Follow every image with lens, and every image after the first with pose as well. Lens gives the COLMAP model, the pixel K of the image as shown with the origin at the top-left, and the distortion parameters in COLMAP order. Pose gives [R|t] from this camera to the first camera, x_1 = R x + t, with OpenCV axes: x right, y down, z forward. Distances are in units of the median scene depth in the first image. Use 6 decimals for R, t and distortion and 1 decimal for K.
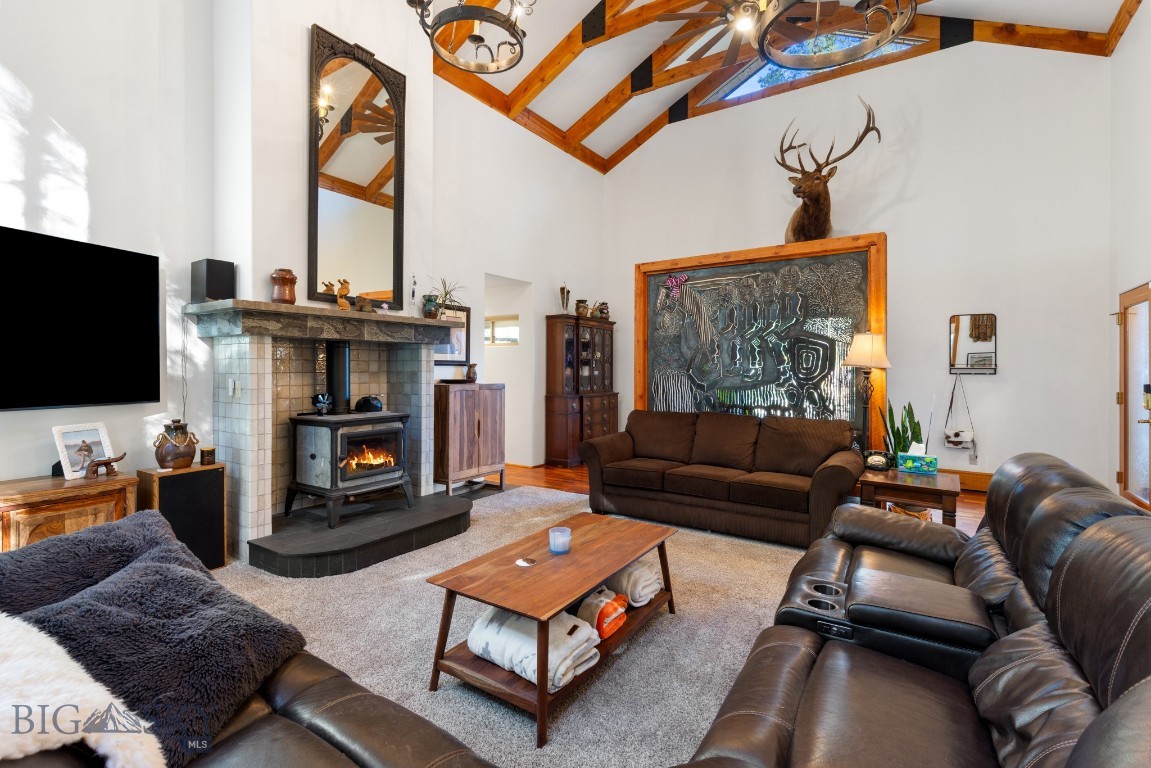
lens RADIAL K [[520.5, 0, 571.3], [0, 520.5, 374.3], [0, 0, 1]] dist [0.010325, -0.001339]
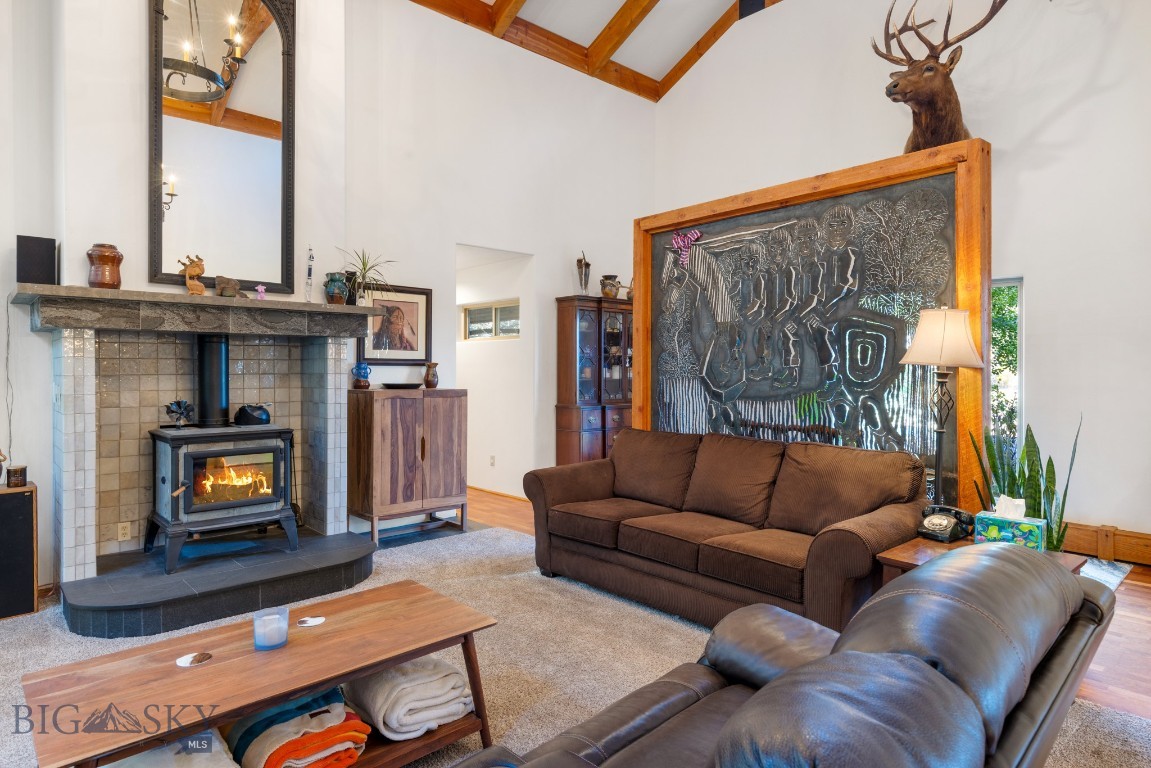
lens RADIAL K [[652.1, 0, 571.6], [0, 652.1, 379.5], [0, 0, 1]] dist [0.008750, 0.001299]
pose [[0.972501, 0.001912, -0.232892, 0.294522], [-0.000856, 0.999989, 0.004634, -0.000777], [0.232898, -0.004307, 0.972492, 0.152826]]
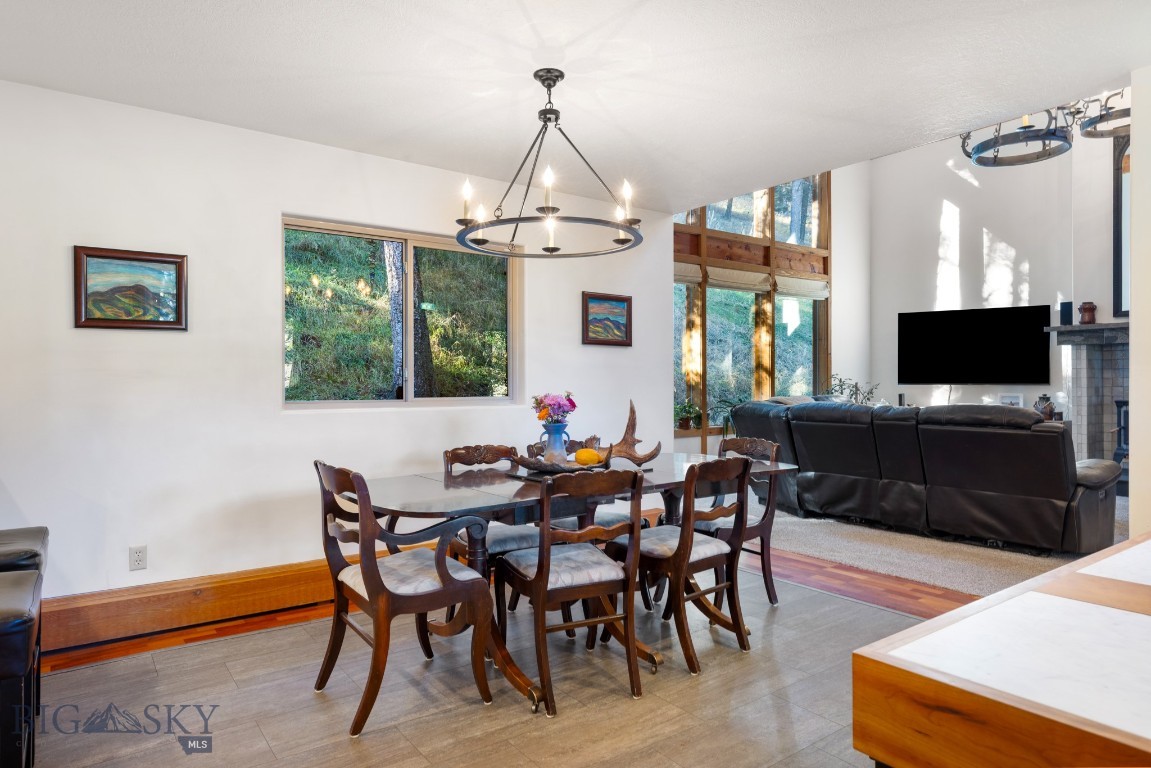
lens RADIAL K [[701.8, 0, 576.6], [0, 701.8, 385.5], [0, 0, 1]] dist [-0.000463, -0.000143]
pose [[-0.322262, 0.007782, -0.946618, 1.546876], [-0.003247, 0.999951, 0.009326, 0.028826], [0.946645, 0.006079, -0.322221, 0.172414]]
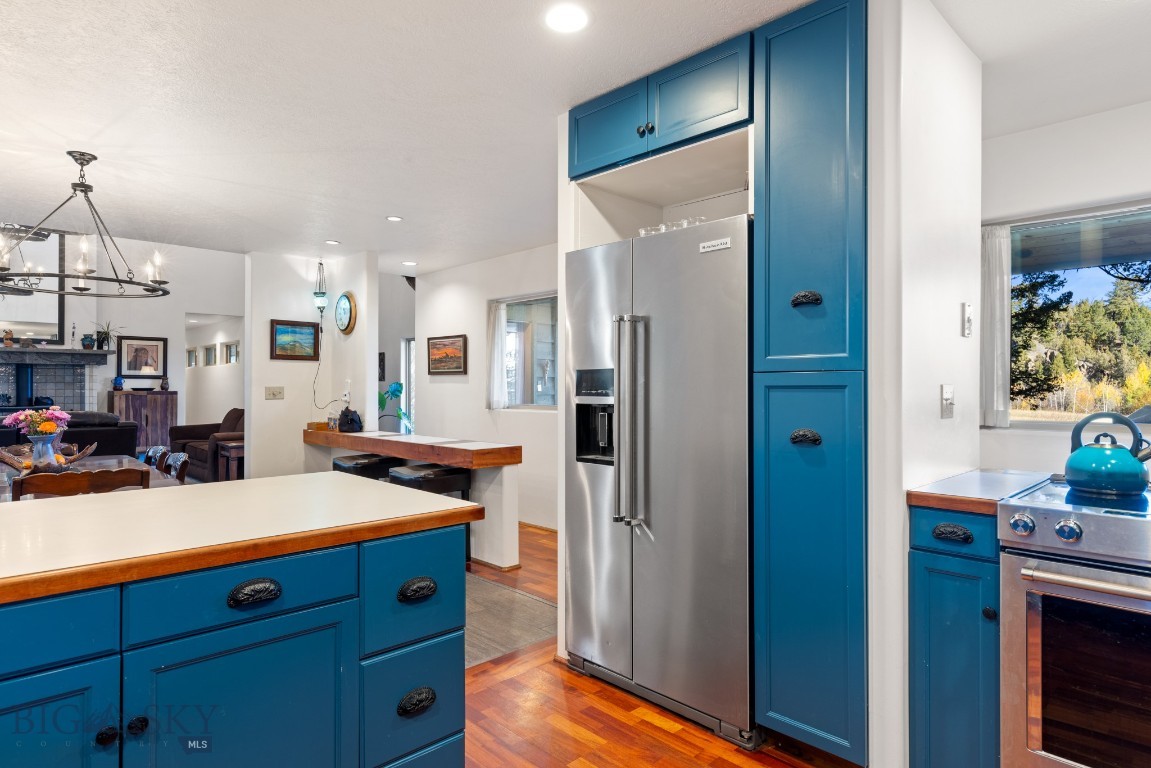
lens RADIAL K [[652.1, 0, 583.5], [0, 652.1, 388.6], [0, 0, 1]] dist [0.008750, 0.001299]
pose [[0.979015, -0.000444, -0.203790, 1.673494], [-0.000794, 0.999982, -0.005990, 0.026828], [0.203788, 0.006026, 0.978996, -0.683309]]
